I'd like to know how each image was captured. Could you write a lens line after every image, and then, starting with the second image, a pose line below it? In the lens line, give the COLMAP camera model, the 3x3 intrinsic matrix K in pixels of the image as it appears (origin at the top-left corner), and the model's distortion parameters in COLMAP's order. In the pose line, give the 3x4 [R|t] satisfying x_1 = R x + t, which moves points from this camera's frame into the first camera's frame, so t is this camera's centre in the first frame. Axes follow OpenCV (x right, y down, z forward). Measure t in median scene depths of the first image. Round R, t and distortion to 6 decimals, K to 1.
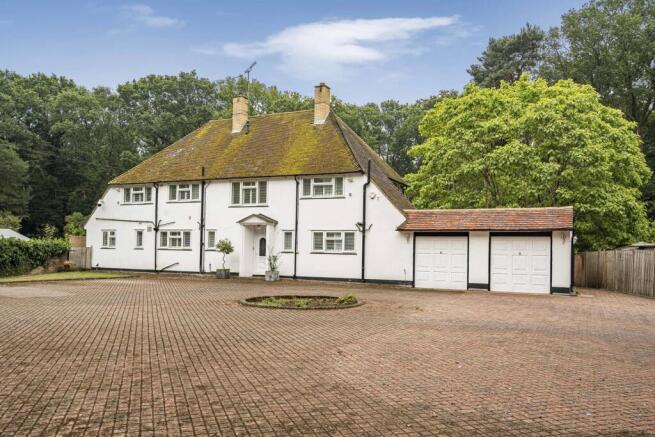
lens RADIAL K [[530.7, 0, 324.0], [0, 530.7, 225.8], [0, 0, 1]] dist [0.001276, -0.007908]
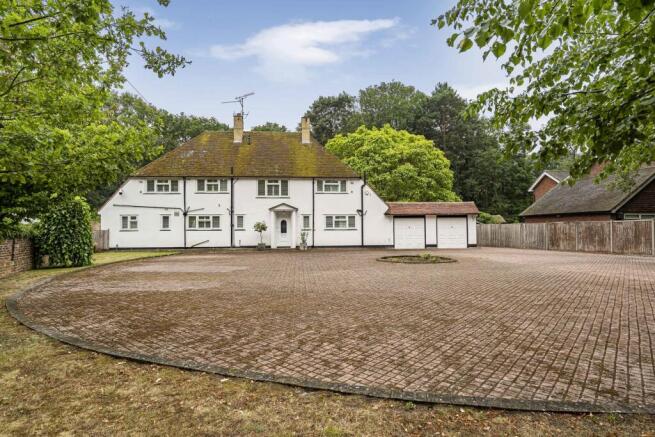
lens RADIAL K [[353.5, 0, 328.2], [0, 353.5, 207.8], [0, 0, 1]] dist [-0.006585, -0.000421]
pose [[0.859012, 0.005898, 0.511922, -0.495193], [-0.001950, 0.999964, -0.008248, -0.002626], [-0.511952, 0.006087, 0.858992, 0.128758]]
